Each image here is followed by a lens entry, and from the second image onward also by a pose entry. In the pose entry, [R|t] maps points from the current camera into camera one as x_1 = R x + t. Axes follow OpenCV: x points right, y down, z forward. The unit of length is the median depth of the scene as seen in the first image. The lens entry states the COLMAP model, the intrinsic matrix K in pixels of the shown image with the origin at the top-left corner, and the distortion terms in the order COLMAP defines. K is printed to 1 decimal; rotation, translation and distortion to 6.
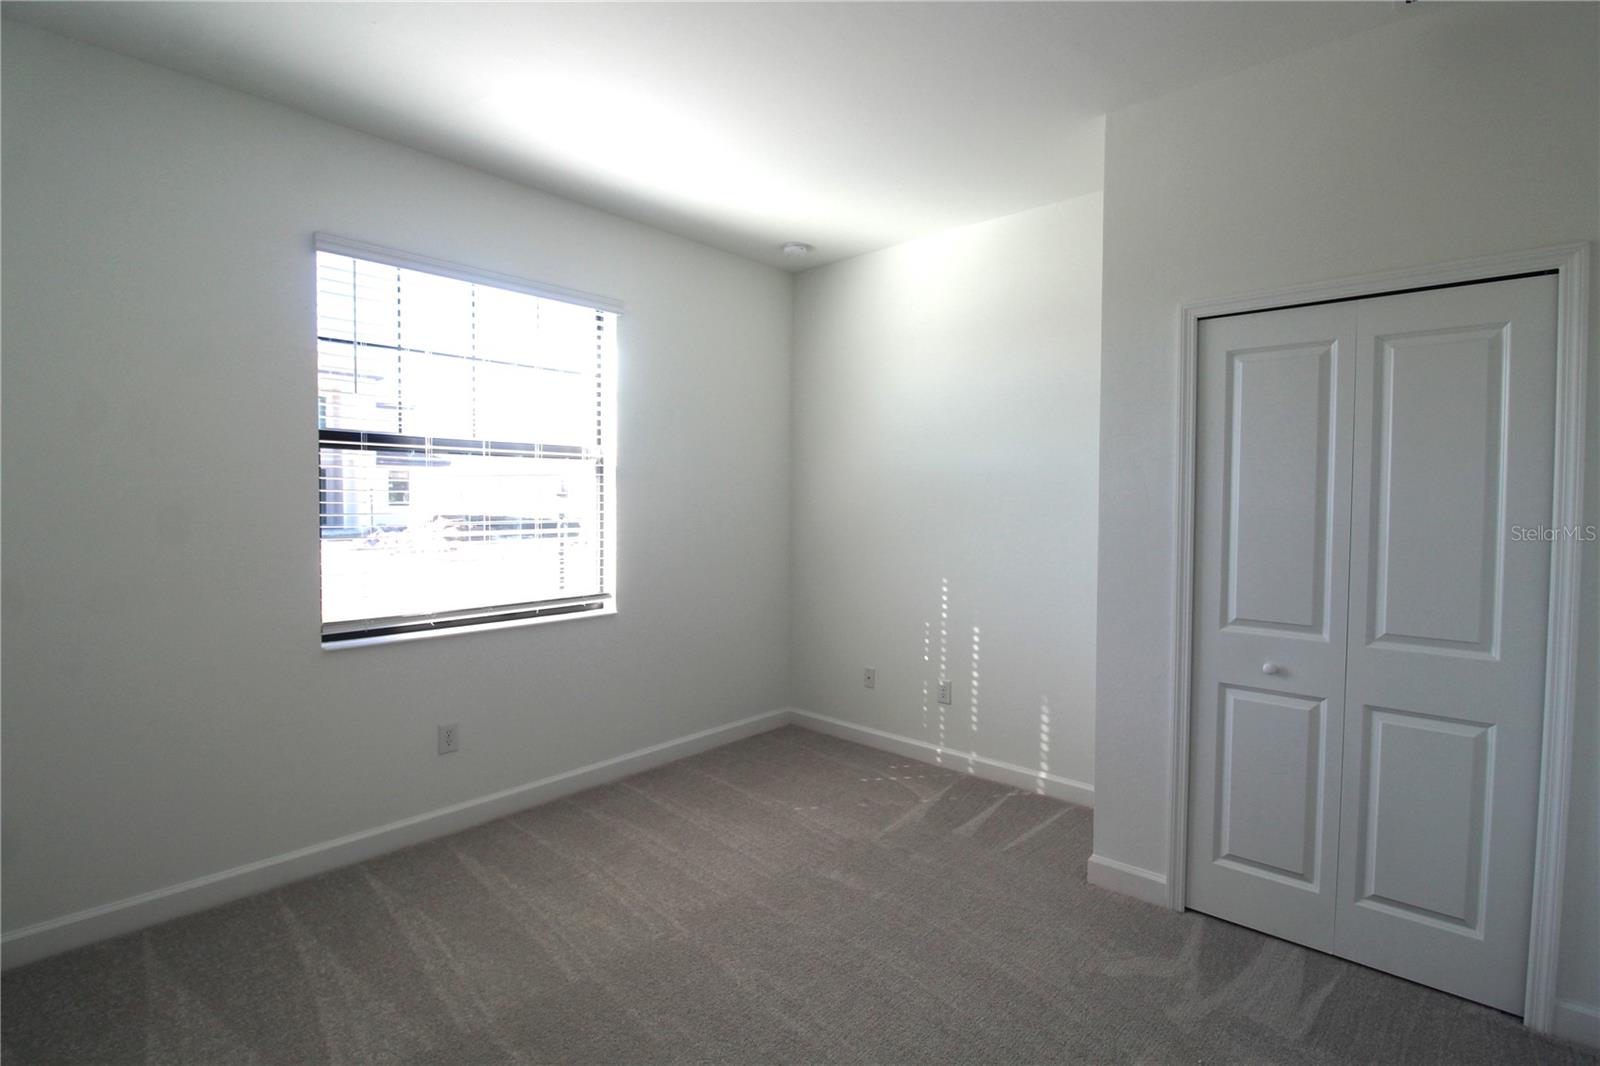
lens RADIAL K [[745.9, 0, 798.5], [0, 745.9, 524.5], [0, 0, 1]] dist [0.001044, -0.012769]
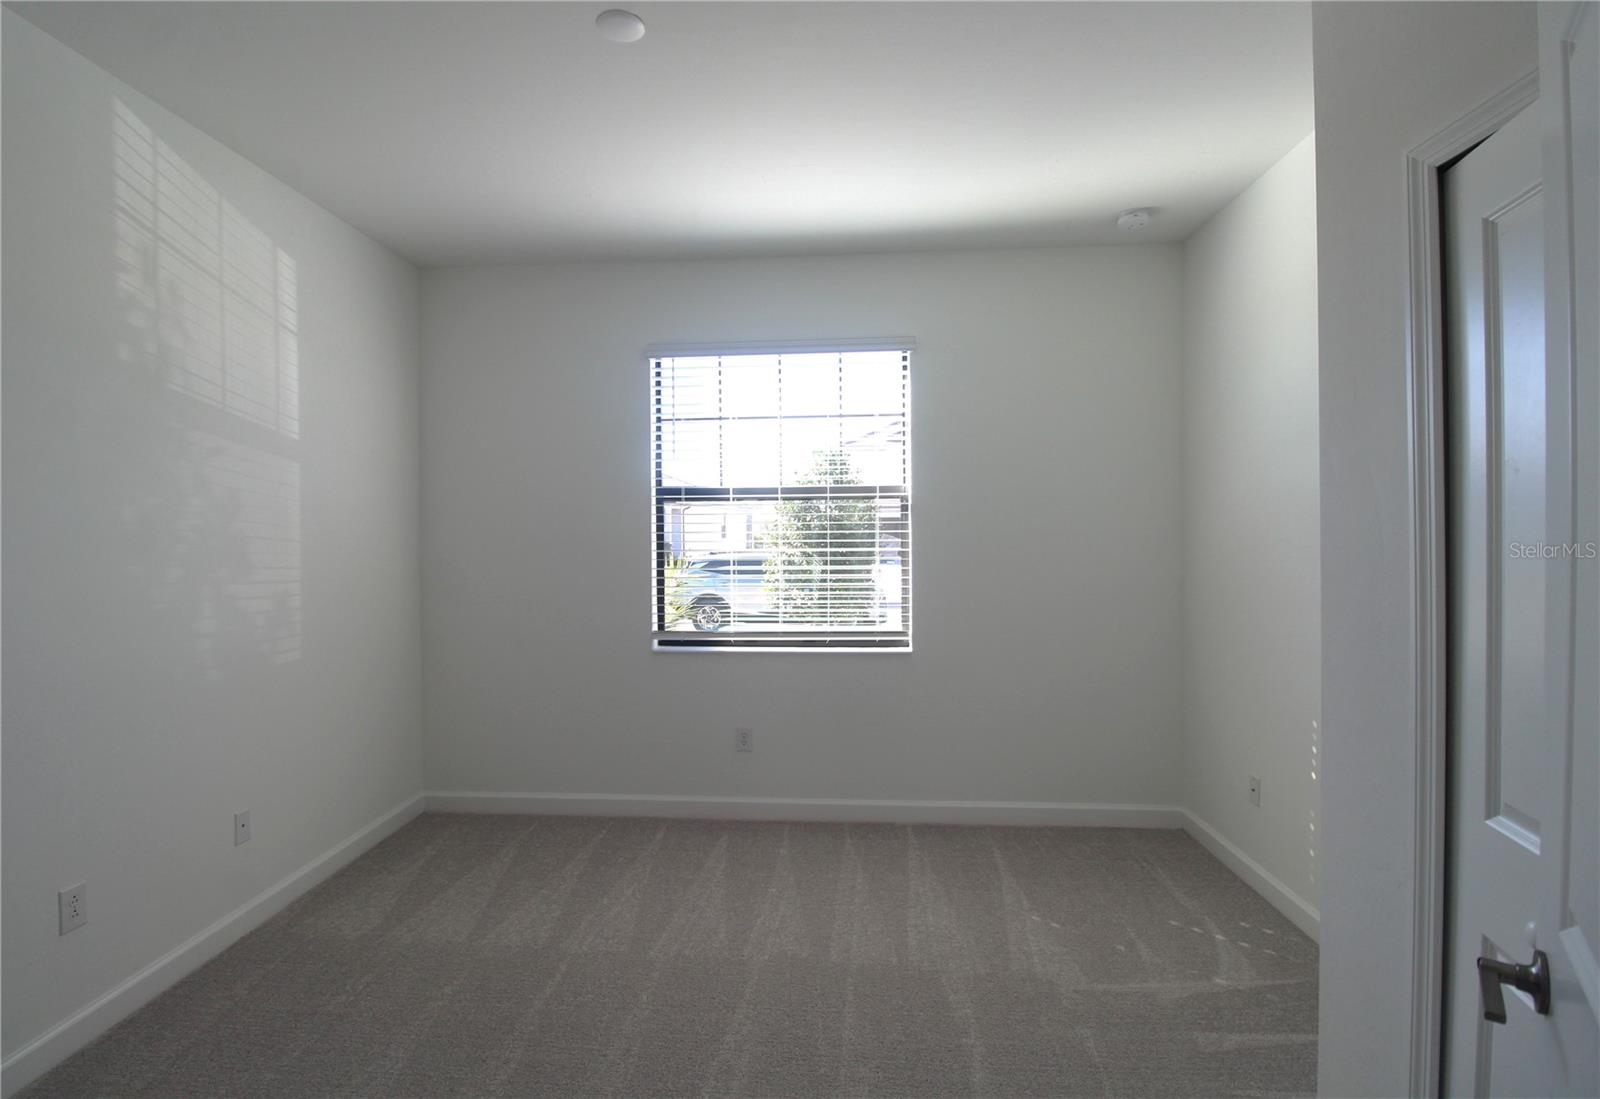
lens RADIAL K [[745.1, 0, 800.0], [0, 745.1, 549.5], [0, 0, 1]] dist [-0.010412, -0.000362]
pose [[0.621709, -0.003601, -0.783240, 0.503132], [-0.019314, 0.999615, -0.019927, 0.005432], [0.783010, 0.027516, 0.621400, 0.313281]]
